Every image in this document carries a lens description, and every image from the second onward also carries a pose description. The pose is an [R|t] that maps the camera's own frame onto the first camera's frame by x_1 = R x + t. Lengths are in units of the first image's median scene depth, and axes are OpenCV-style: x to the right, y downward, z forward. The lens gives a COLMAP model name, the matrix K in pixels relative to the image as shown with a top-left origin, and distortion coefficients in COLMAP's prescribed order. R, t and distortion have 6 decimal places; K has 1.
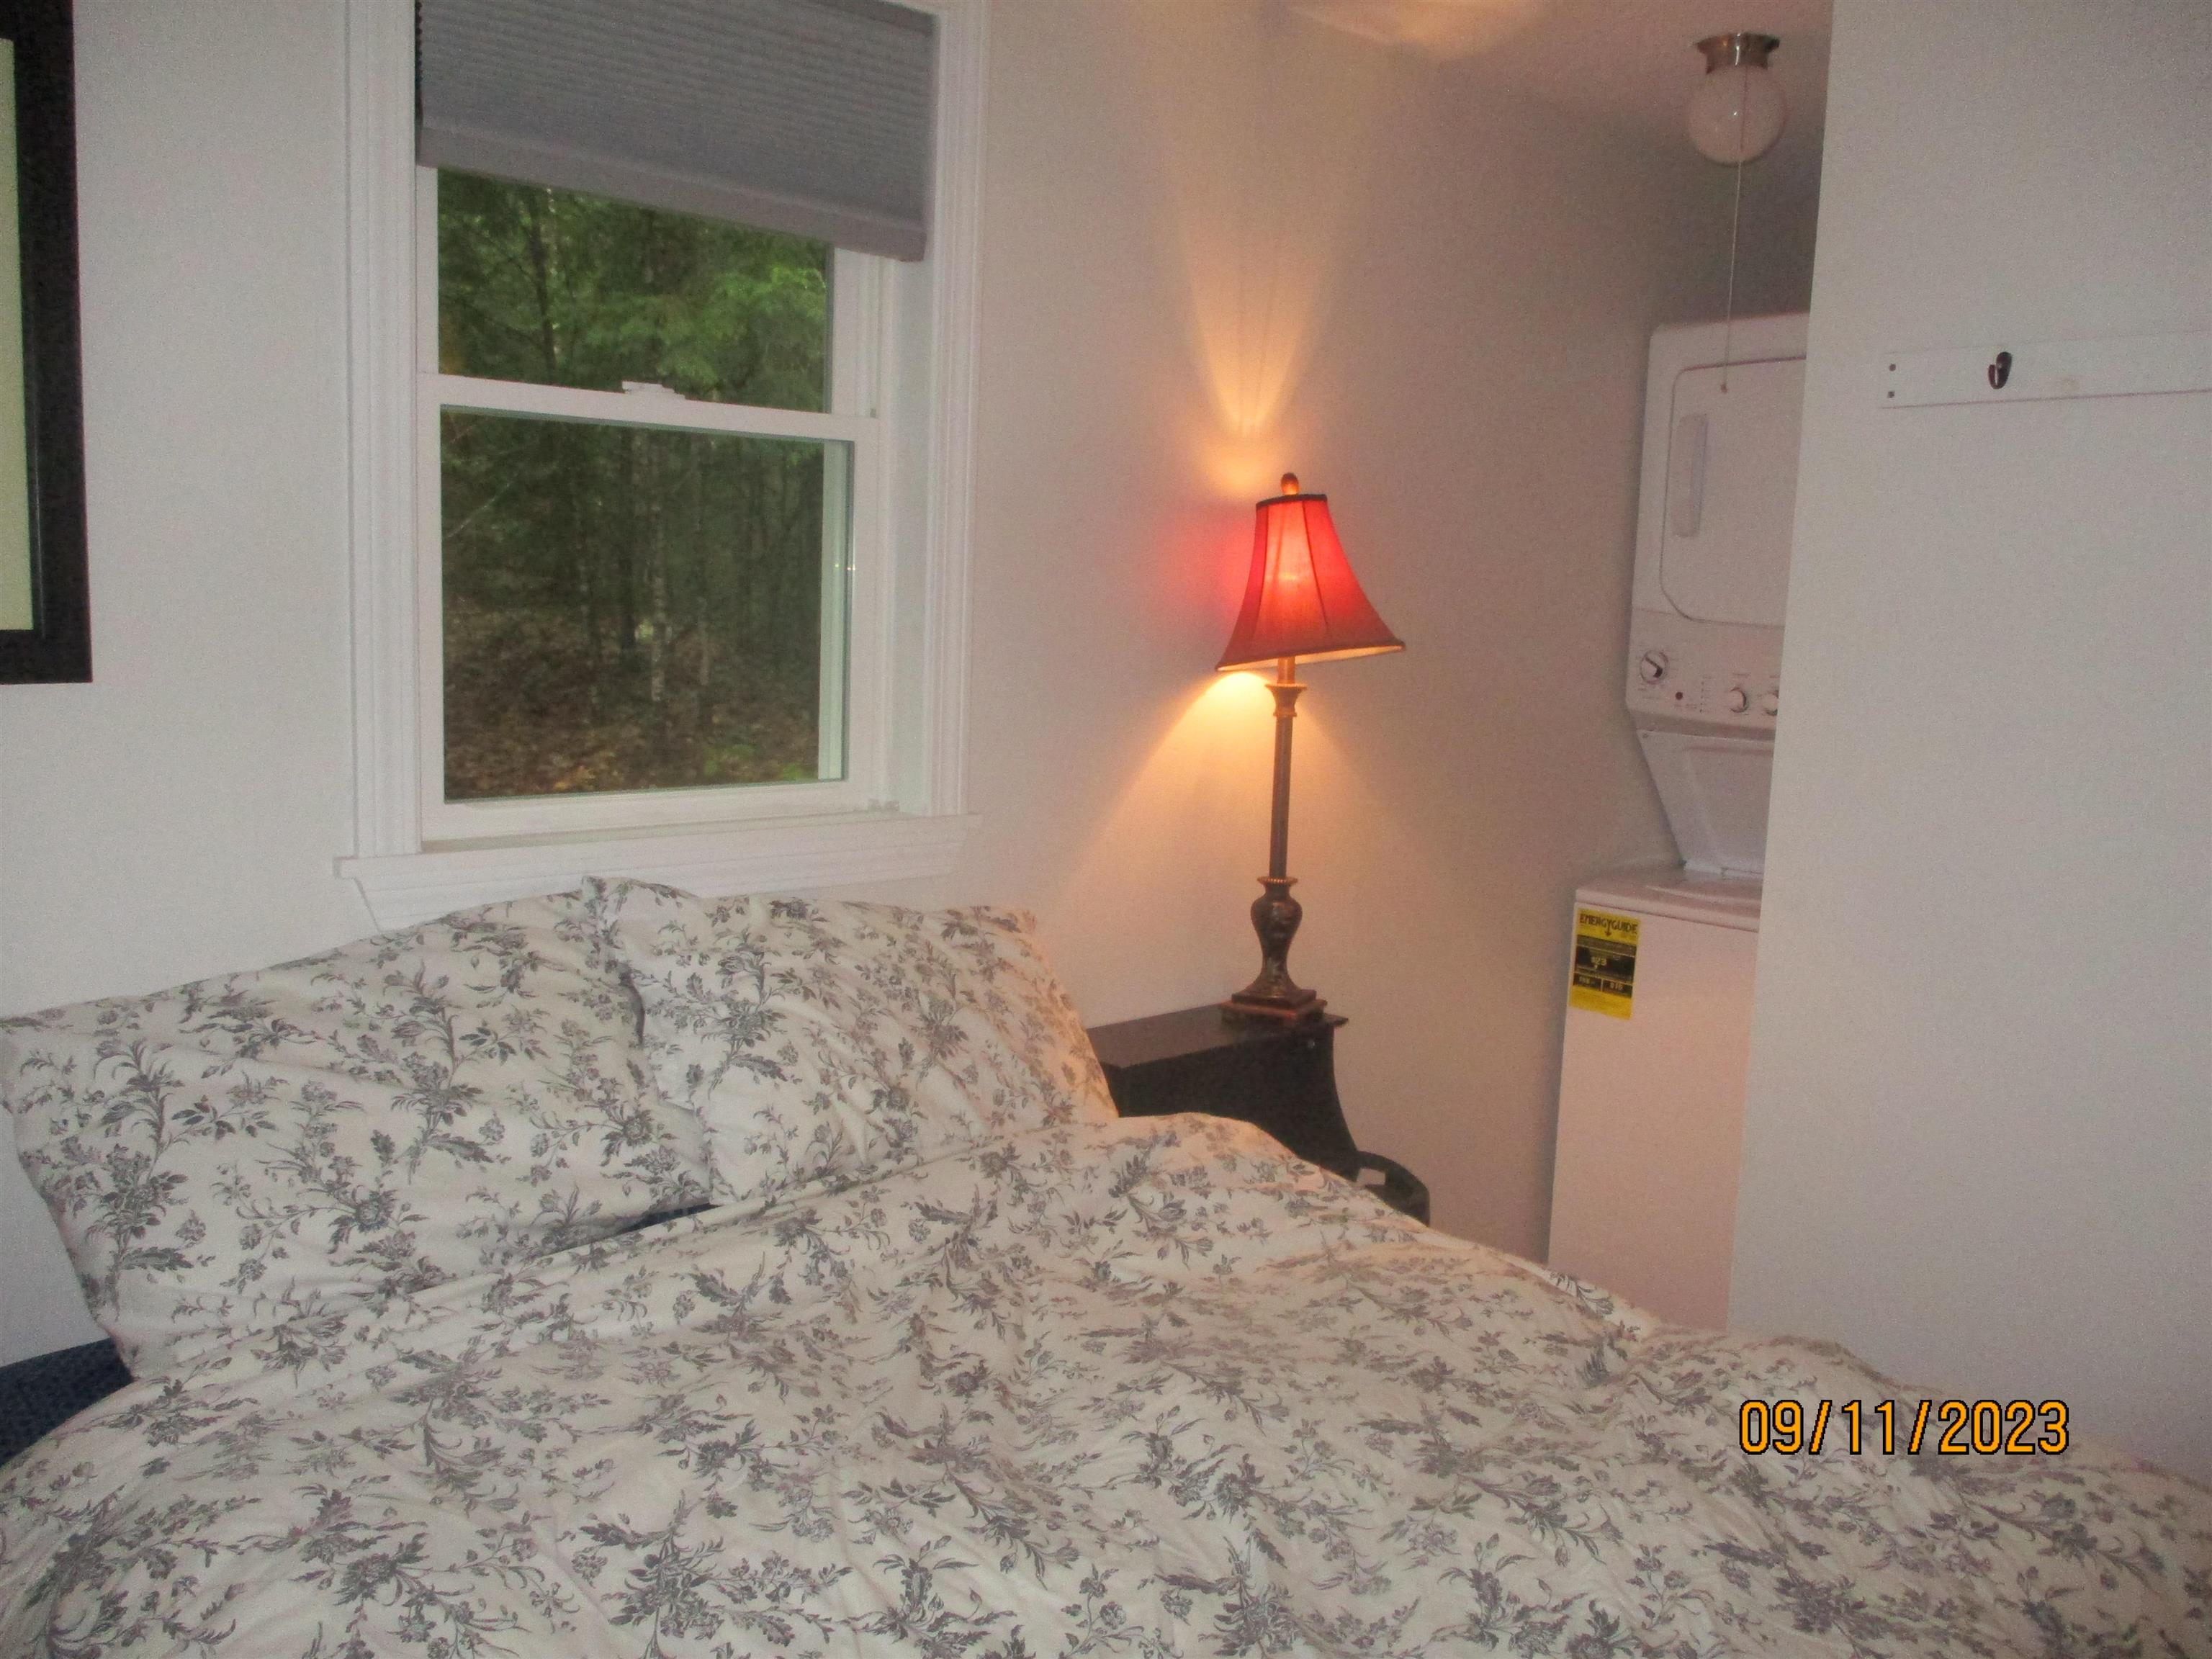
lens RADIAL K [[1824.6, 0, 1112.4], [0, 1824.6, 837.8], [0, 0, 1]] dist [-0.026034, -0.009847]
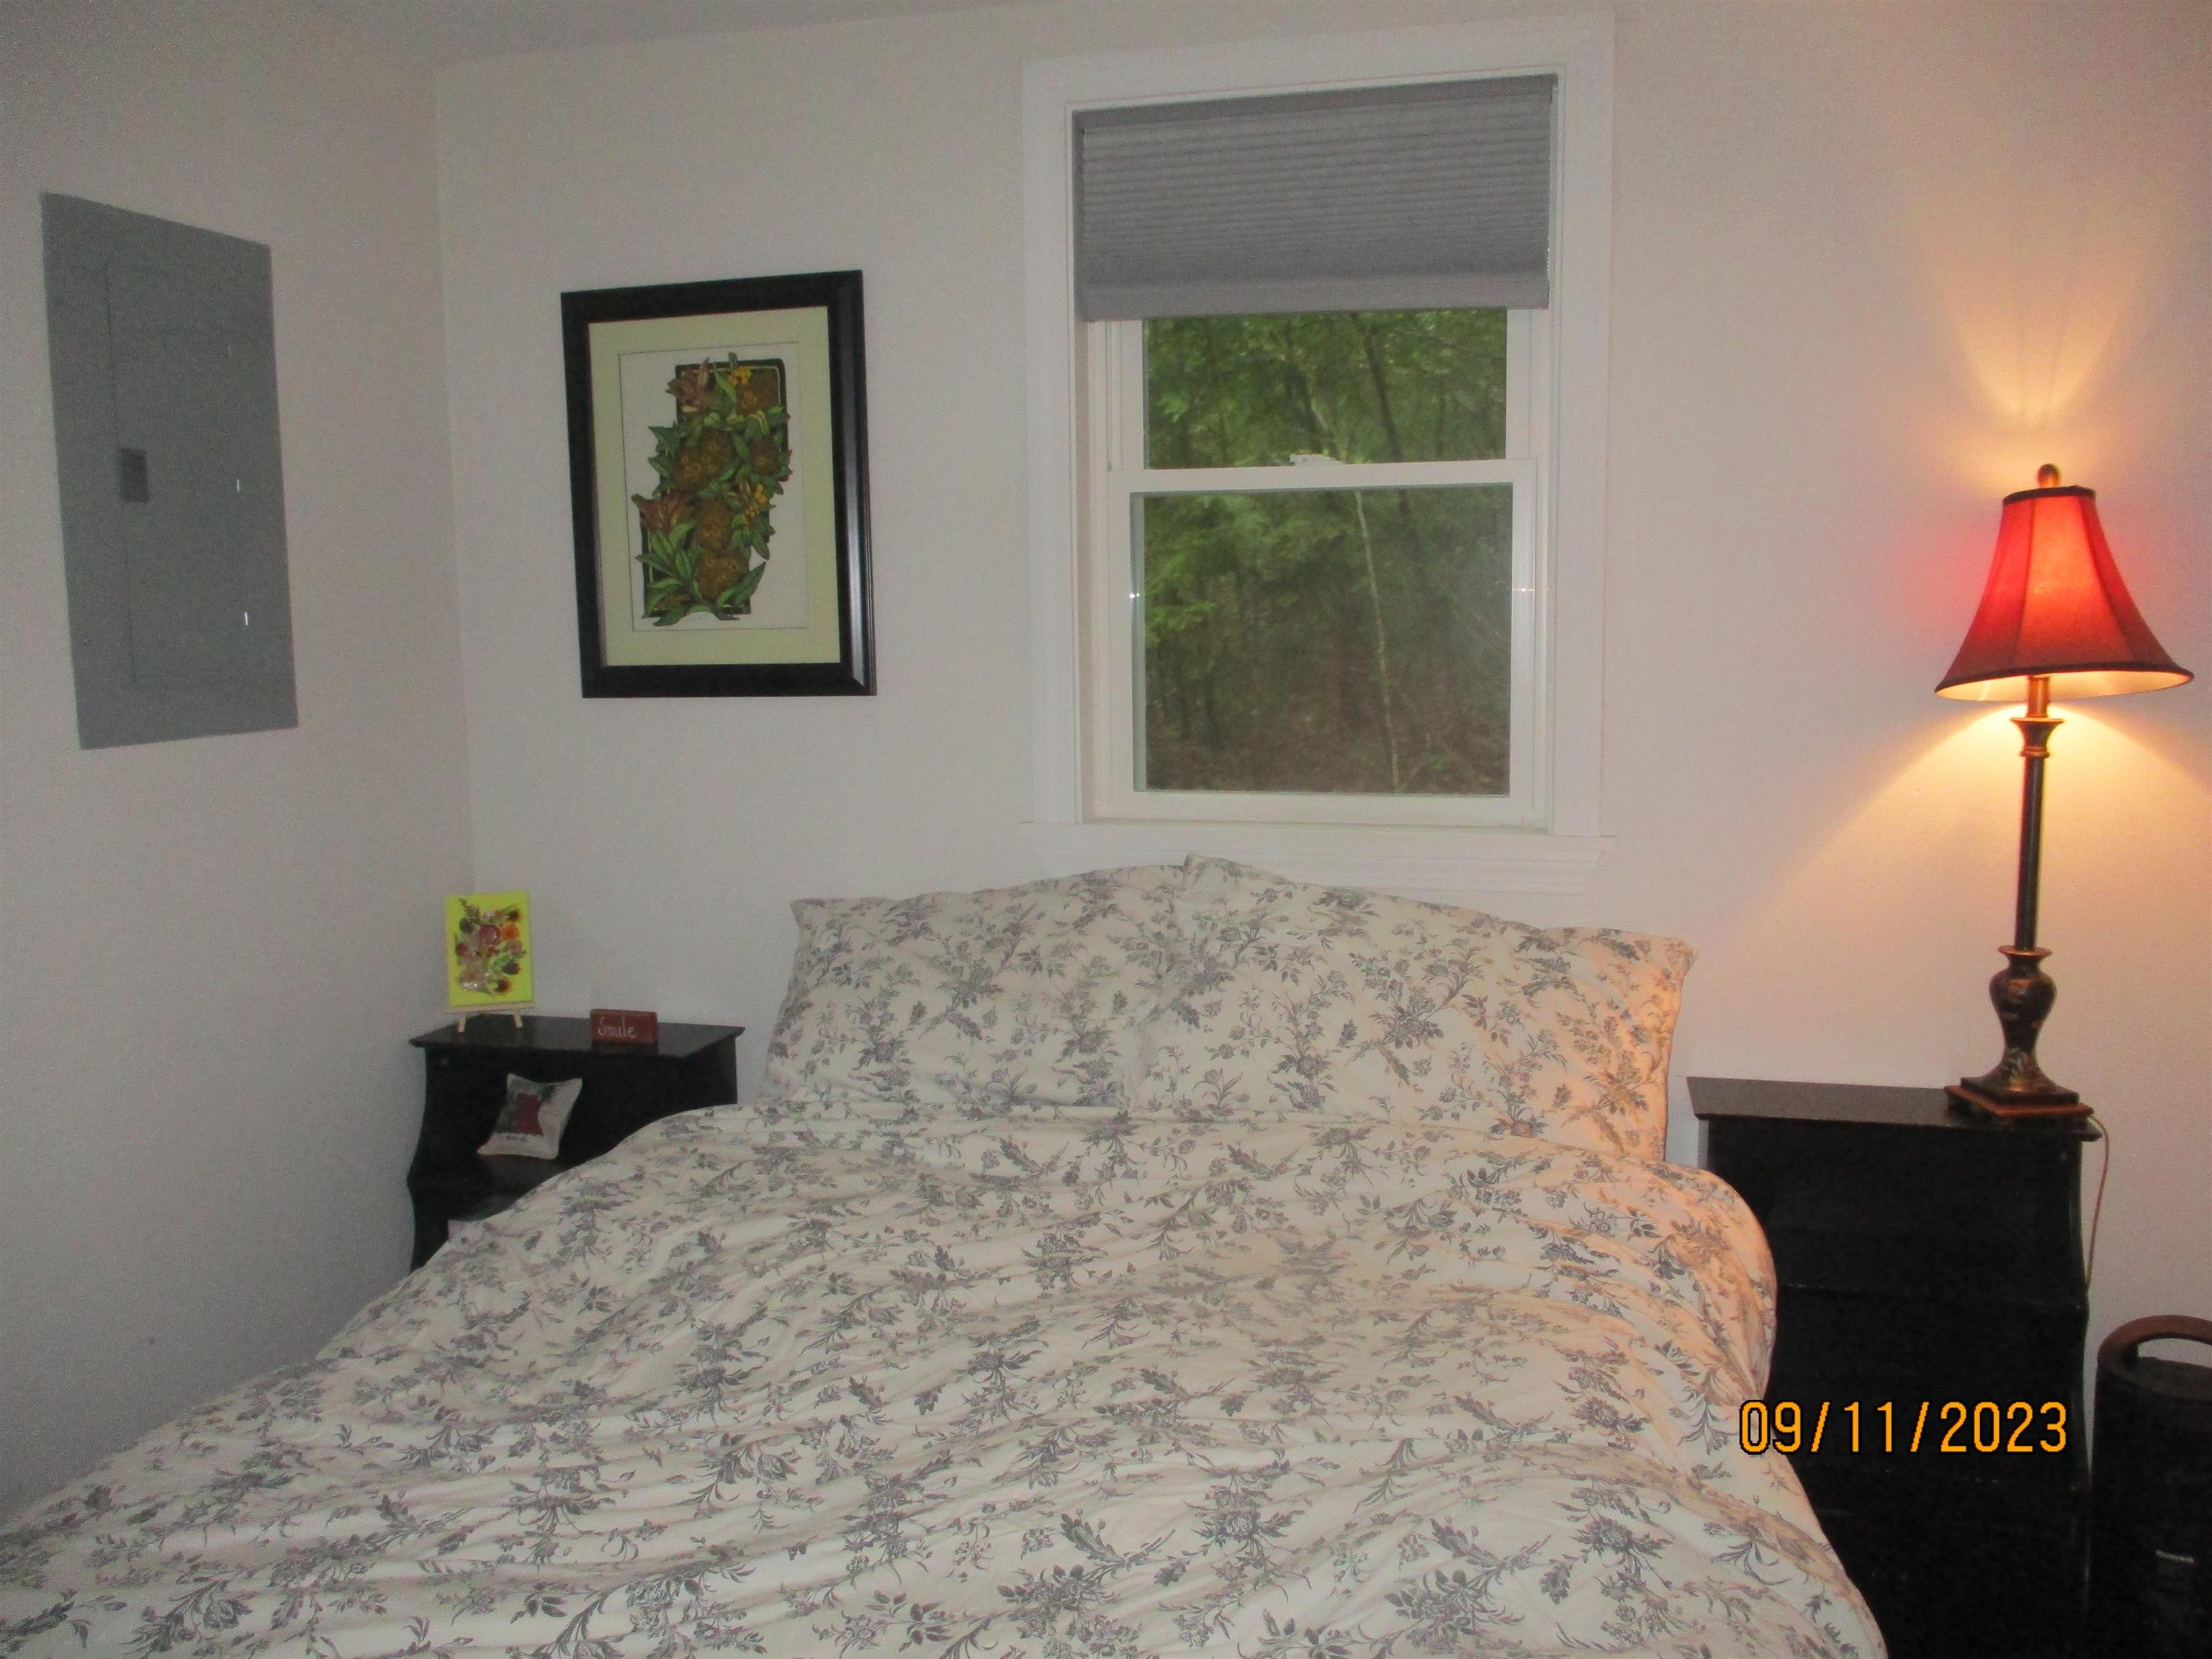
lens RADIAL K [[1824.6, 0, 1112.4], [0, 1824.6, 837.8], [0, 0, 1]] dist [-0.026034, -0.009847]
pose [[0.545343, 0.071546, -0.835154, 0.730039], [-0.087269, 0.995782, 0.028321, -0.020803], [0.833657, 0.057439, 0.549287, 0.253135]]
